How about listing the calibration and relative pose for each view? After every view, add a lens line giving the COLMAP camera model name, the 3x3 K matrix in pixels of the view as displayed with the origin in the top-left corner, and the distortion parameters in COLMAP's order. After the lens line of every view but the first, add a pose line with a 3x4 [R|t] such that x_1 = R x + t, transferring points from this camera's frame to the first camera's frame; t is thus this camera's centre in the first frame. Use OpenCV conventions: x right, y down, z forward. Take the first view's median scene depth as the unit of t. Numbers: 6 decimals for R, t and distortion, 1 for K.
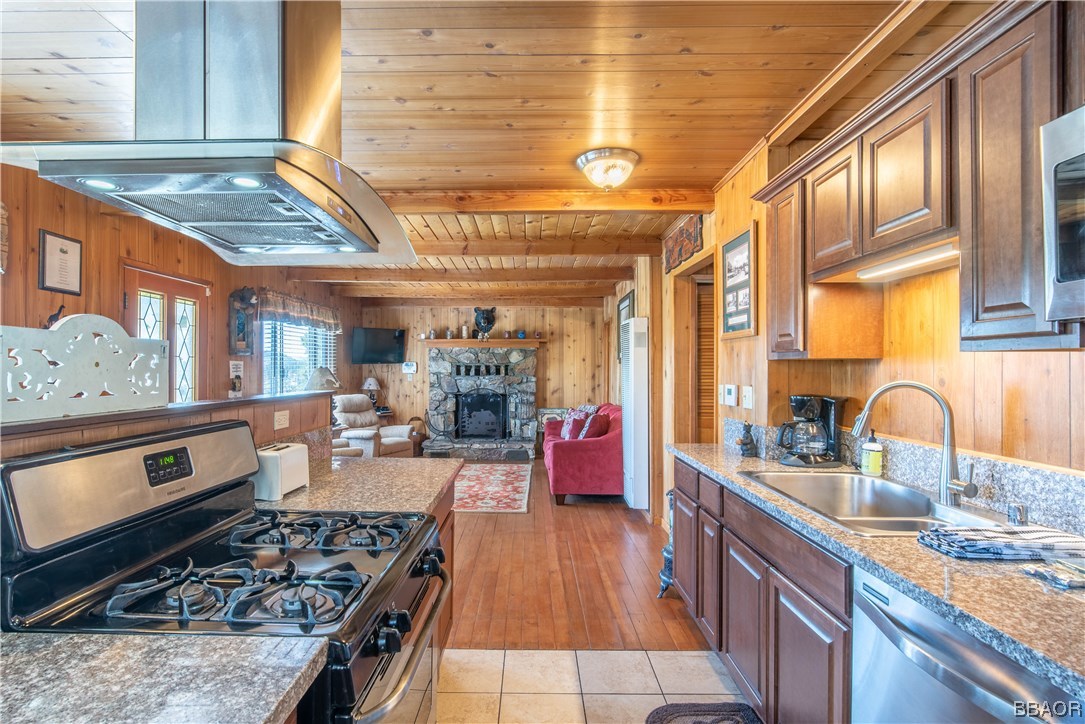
lens RADIAL K [[514.7, 0, 527.4], [0, 514.7, 369.5], [0, 0, 1]] dist [-0.000270, 0.000316]
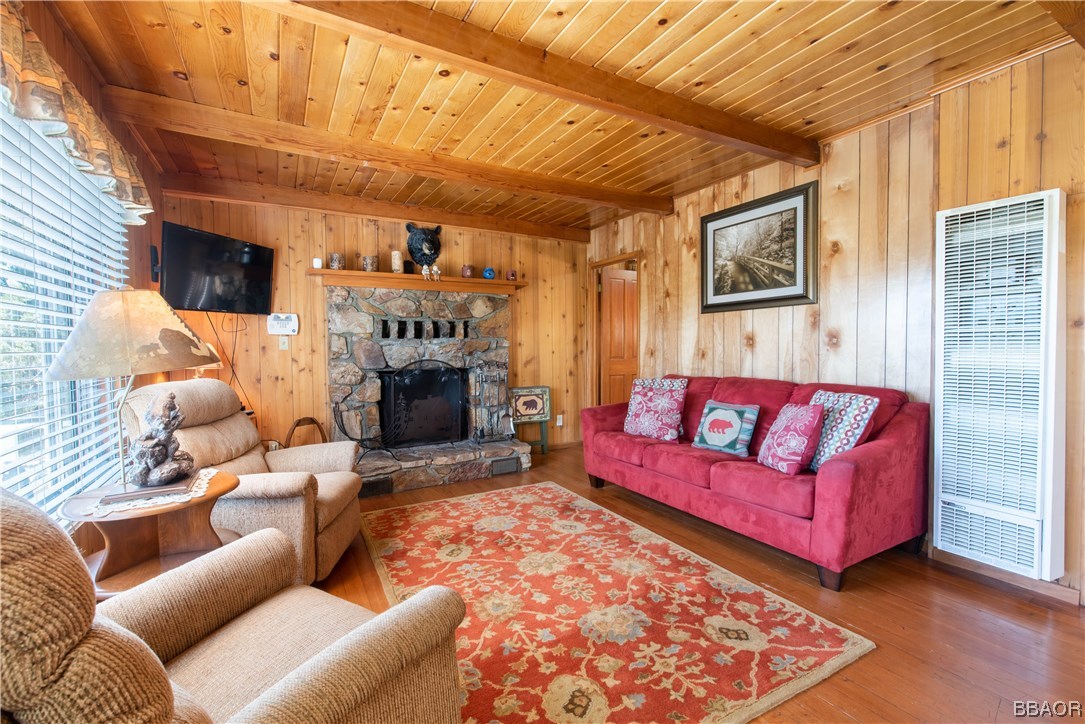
lens RADIAL K [[458.7, 0, 535.5], [0, 458.7, 359.8], [0, 0, 1]] dist [0.000629, 0.000852]
pose [[0.873654, -0.025221, 0.485894, -0.235790], [0.011868, 0.999463, 0.030539, 0.021850], [-0.486404, -0.020914, 0.873484, 0.477992]]
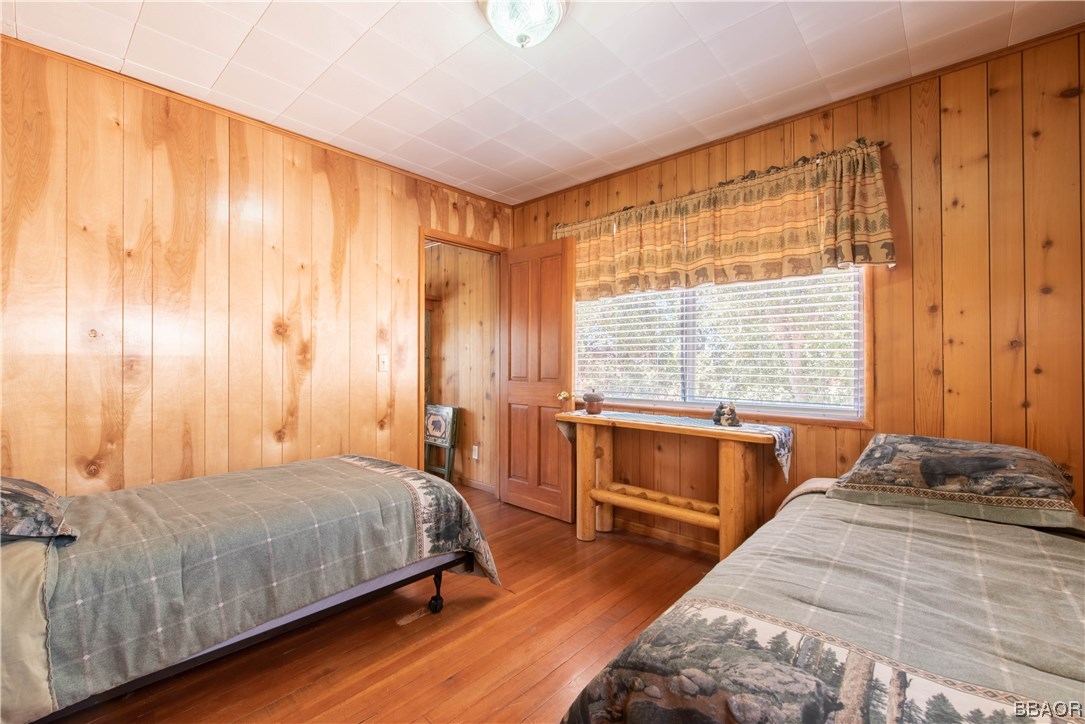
lens RADIAL K [[458.7, 0, 541.6], [0, 458.7, 358.9], [0, 0, 1]] dist [0.000629, 0.000852]
pose [[0.747900, -0.010565, -0.663727, 0.503530], [0.005989, 0.999940, -0.009169, 0.025753], [0.663784, 0.002882, 0.747919, 0.680082]]
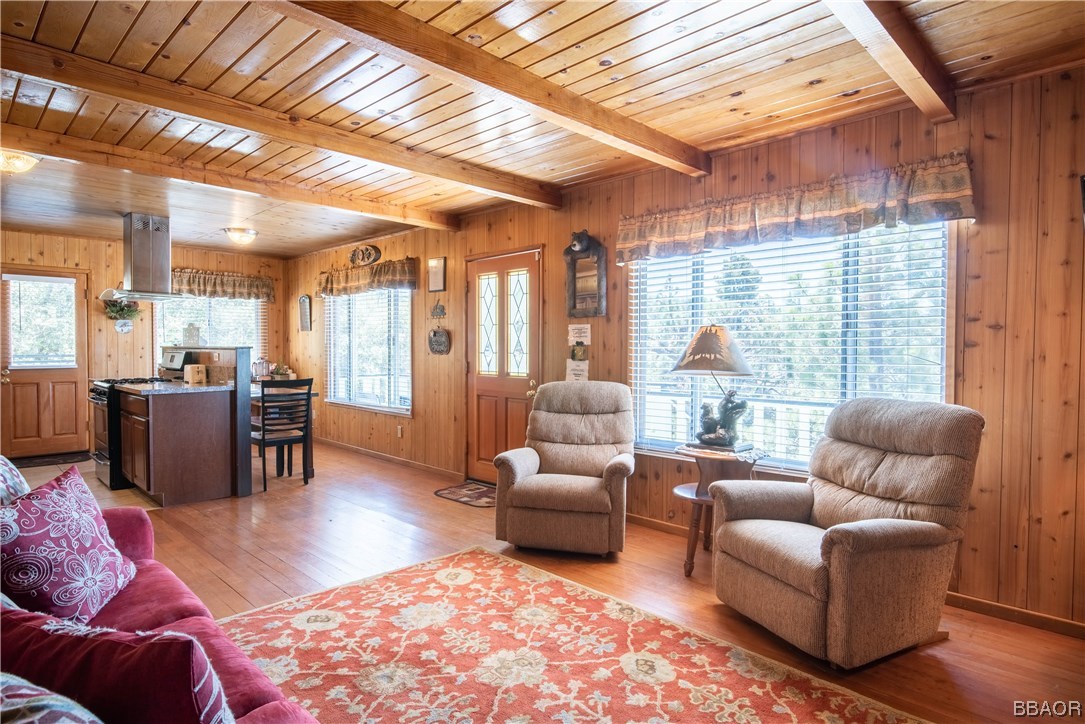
lens RADIAL K [[602.6, 0, 544.4], [0, 602.6, 359.0], [0, 0, 1]] dist [0.005144, -0.003370]
pose [[-0.697459, 0.009228, -0.716565, 0.098399], [-0.004482, 0.999841, 0.017239, 0.013160], [0.716611, 0.015236, -0.697307, 0.934332]]
